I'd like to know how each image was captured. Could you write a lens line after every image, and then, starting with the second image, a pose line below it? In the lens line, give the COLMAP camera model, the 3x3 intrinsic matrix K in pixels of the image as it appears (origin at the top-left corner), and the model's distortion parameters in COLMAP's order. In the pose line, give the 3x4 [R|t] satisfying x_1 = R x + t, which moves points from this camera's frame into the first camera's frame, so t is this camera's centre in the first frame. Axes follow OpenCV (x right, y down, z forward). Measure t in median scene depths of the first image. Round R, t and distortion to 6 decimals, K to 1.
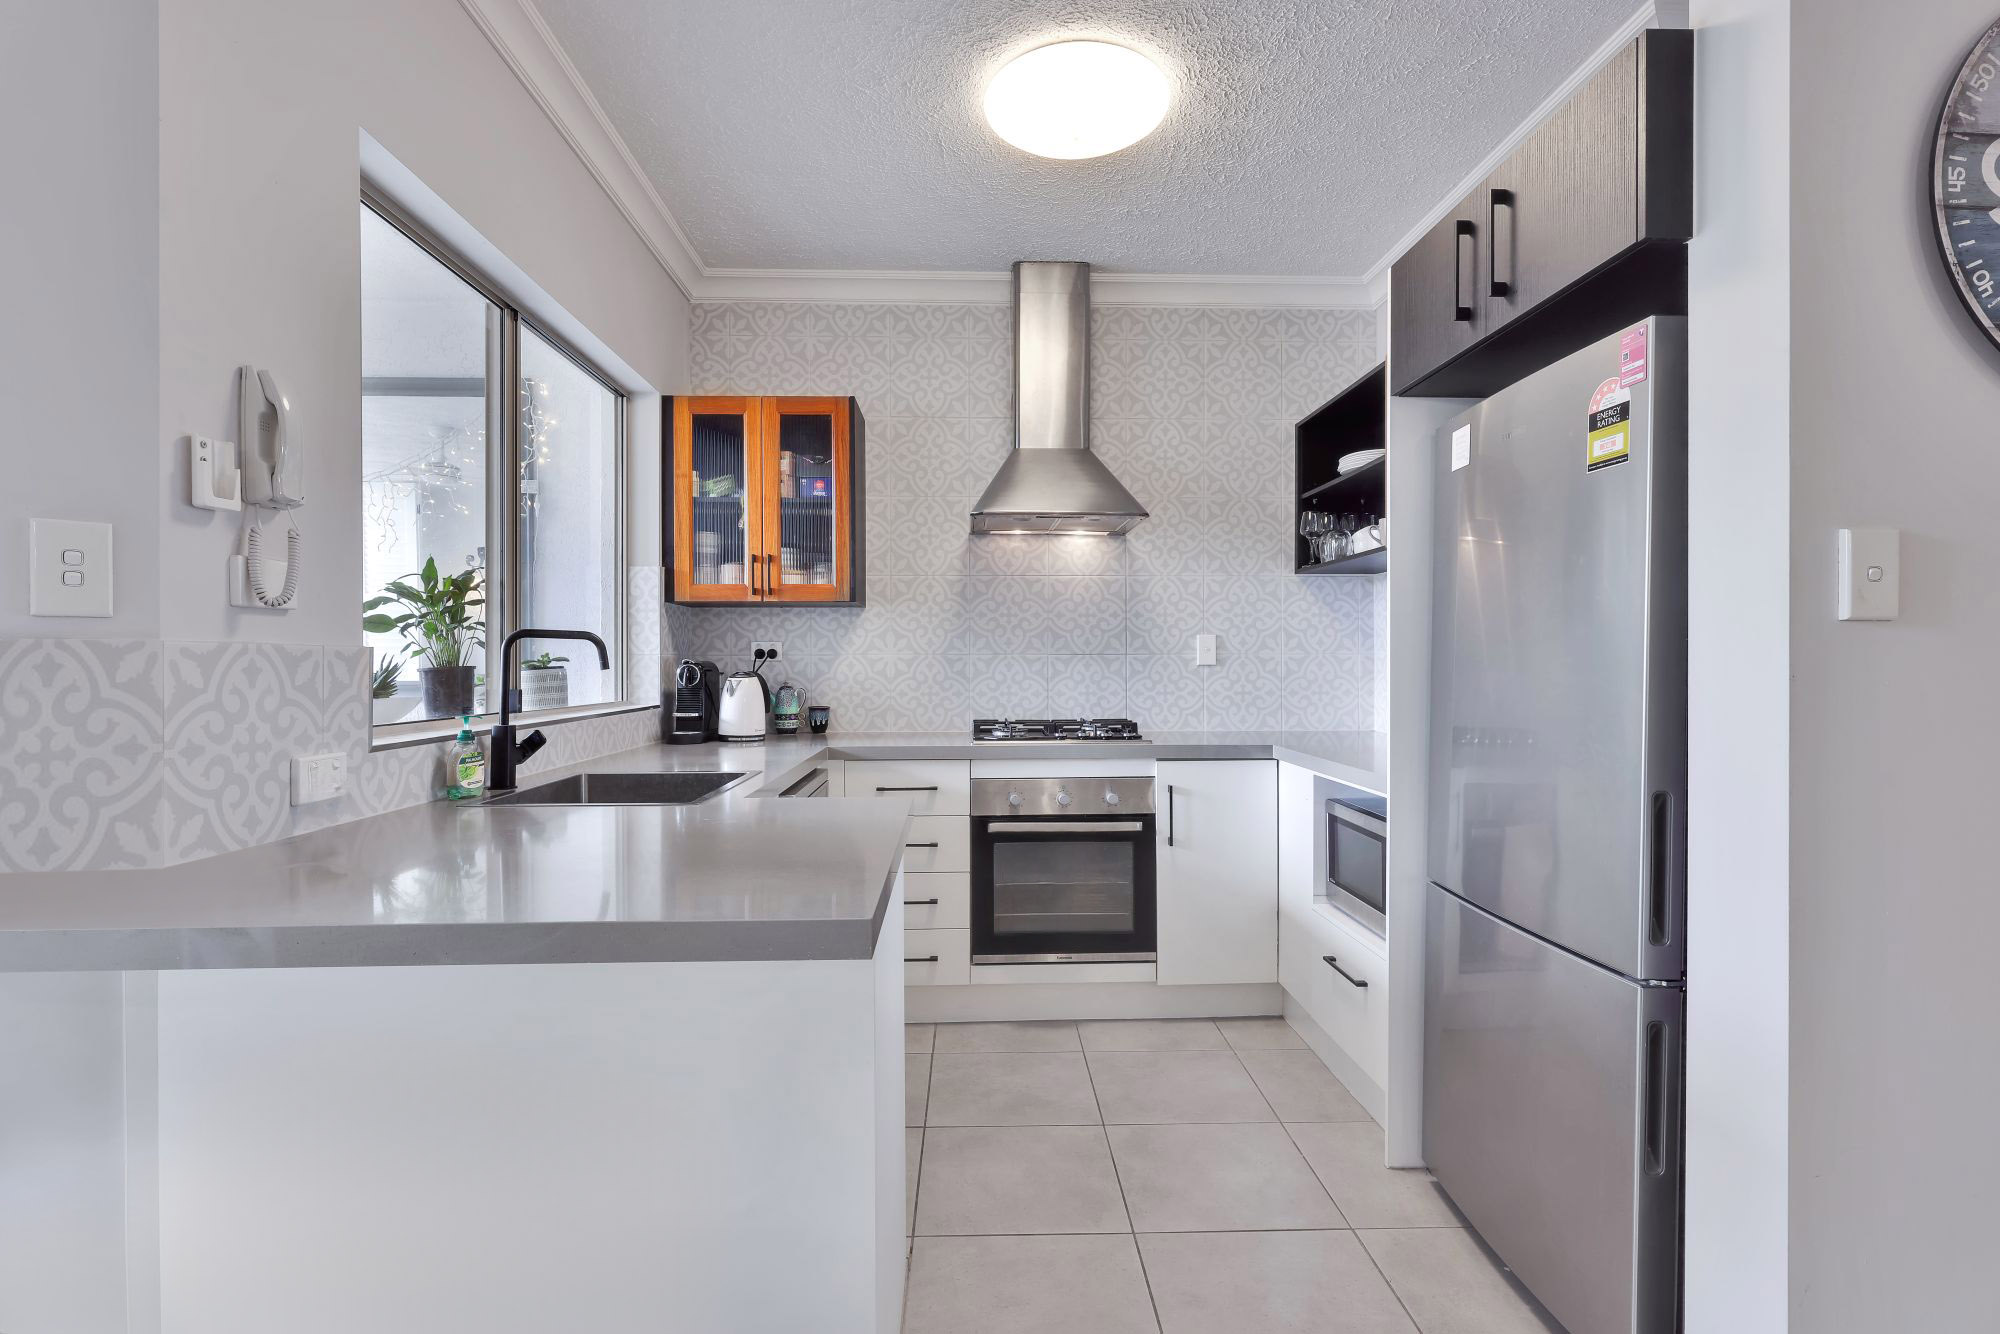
lens RADIAL K [[939.8, 0, 994.7], [0, 939.8, 668.3], [0, 0, 1]] dist [-0.003891, 0.000306]
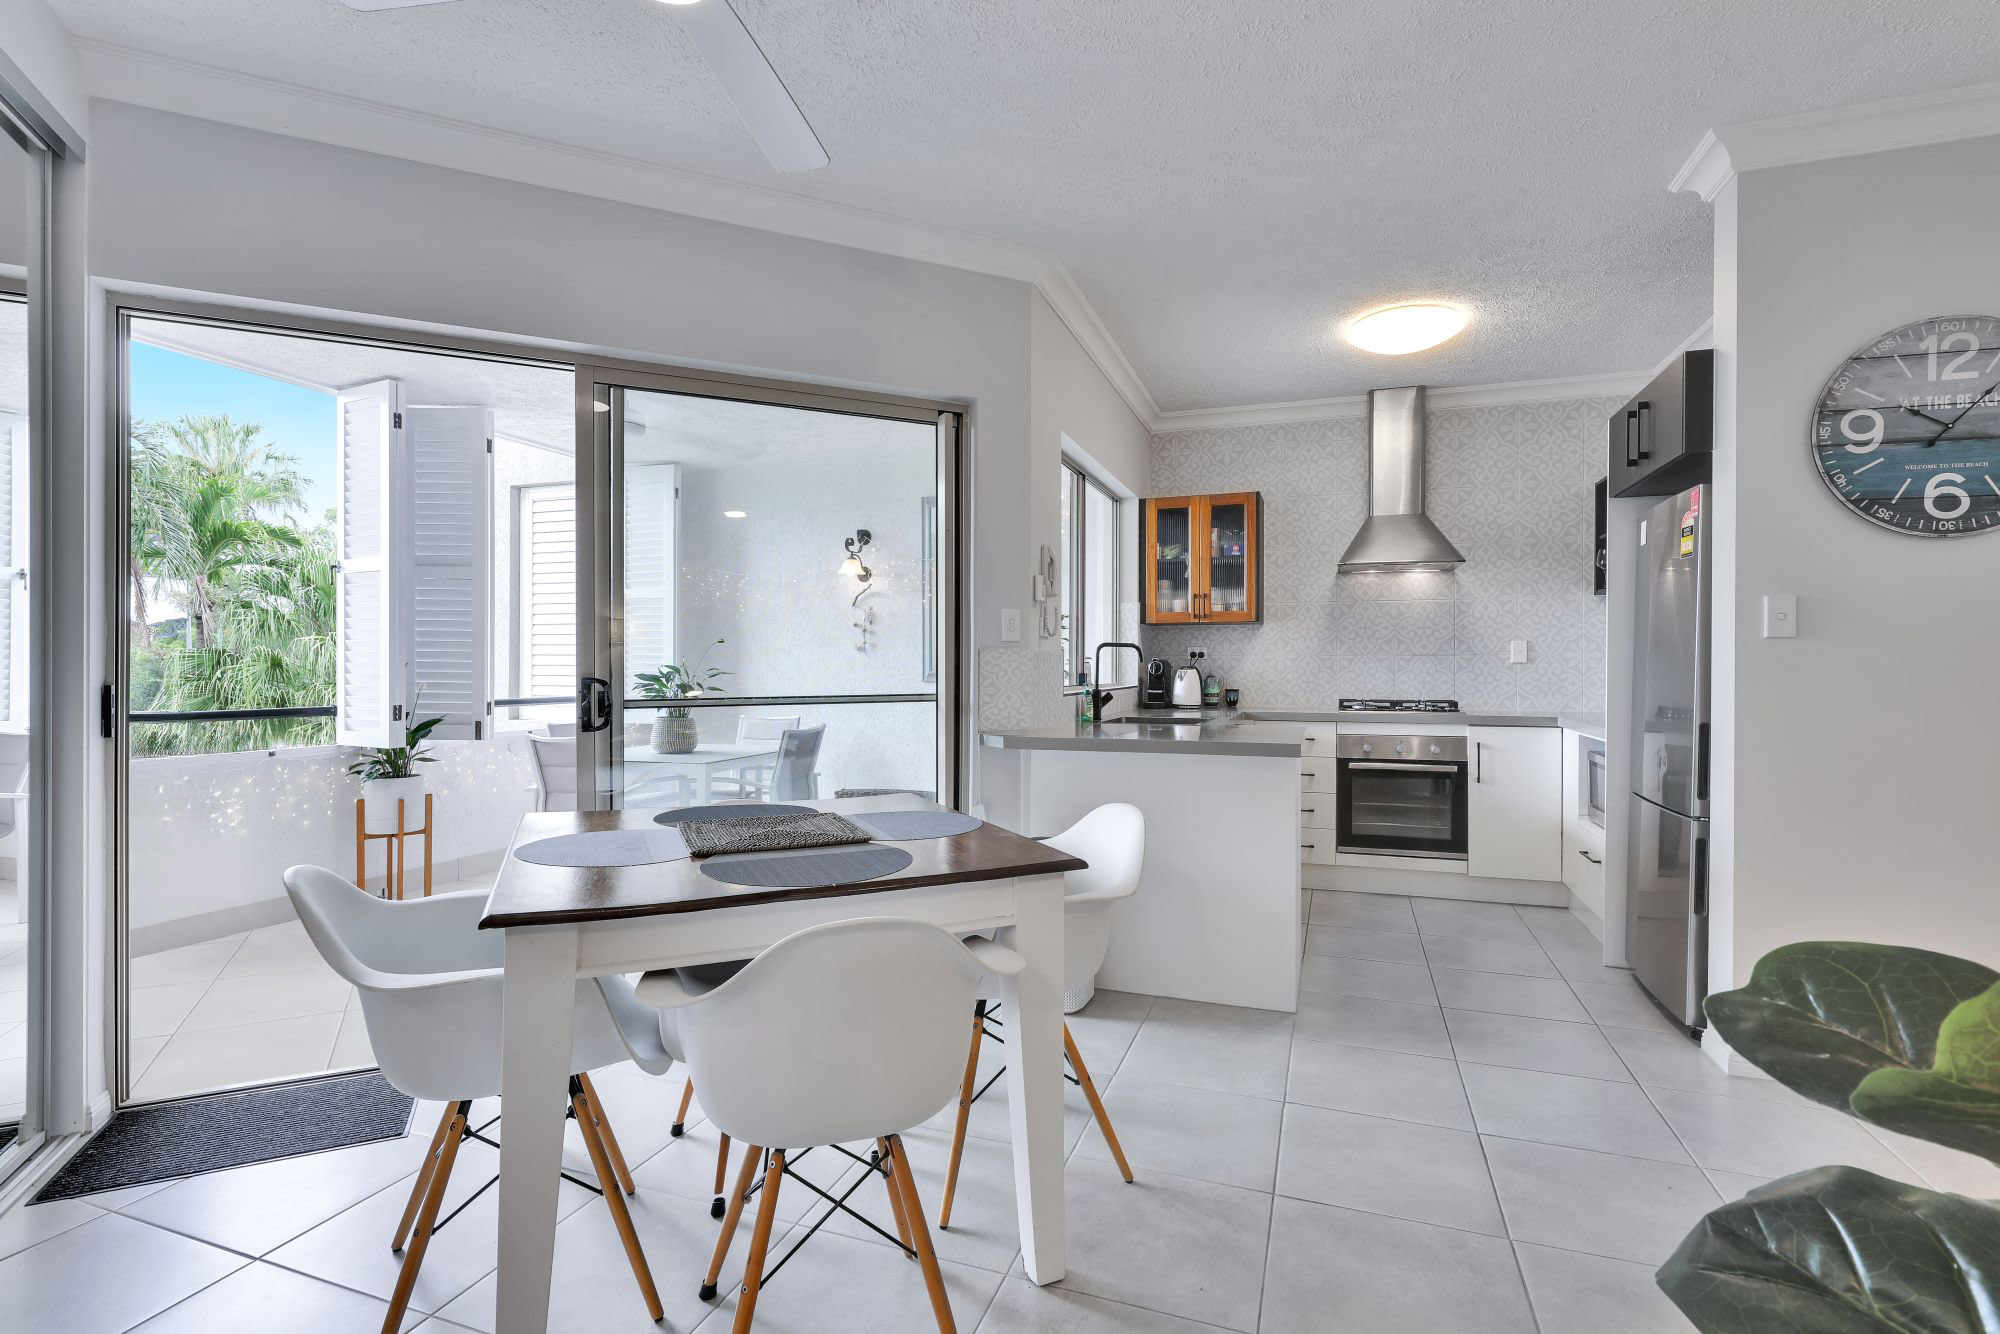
lens RADIAL K [[939.8, 0, 994.7], [0, 939.8, 668.3], [0, 0, 1]] dist [-0.003891, 0.000306]
pose [[0.930295, 0.004372, -0.366786, 0.015371], [-0.005141, 0.999986, -0.001121, 0.010357], [0.366776, 0.002929, 0.930305, -0.573631]]
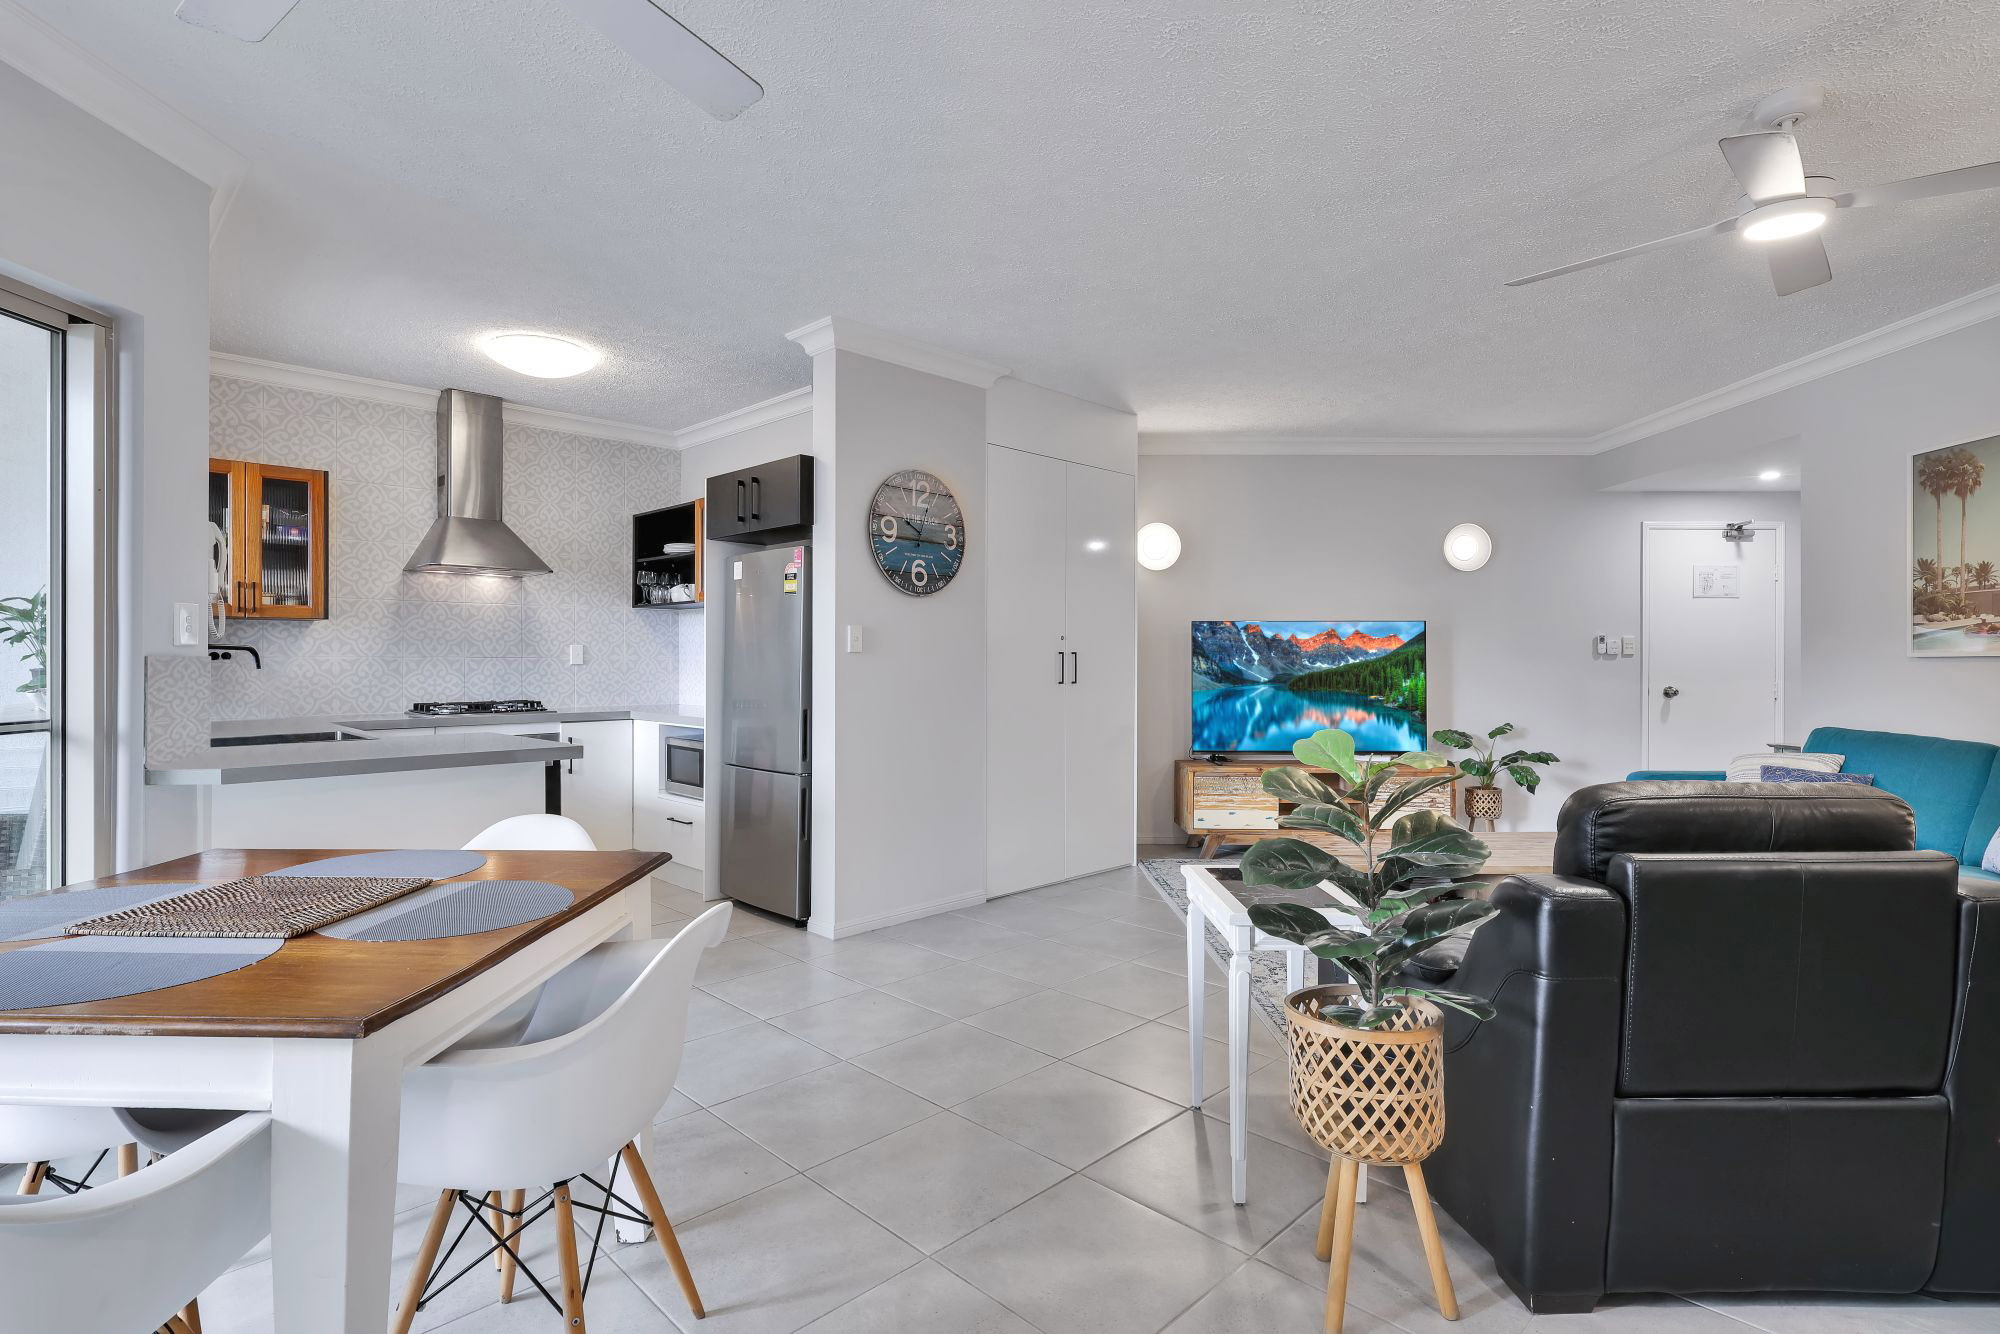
lens RADIAL K [[984.6, 0, 1000.0], [0, 984.6, 656.8], [0, 0, 1]] dist [-0.000317, 0.000010]
pose [[0.725807, 0.004083, 0.687887, -0.392544], [0.001575, 0.999970, -0.007597, -0.002802], [-0.687897, 0.006598, 0.725778, -0.671548]]
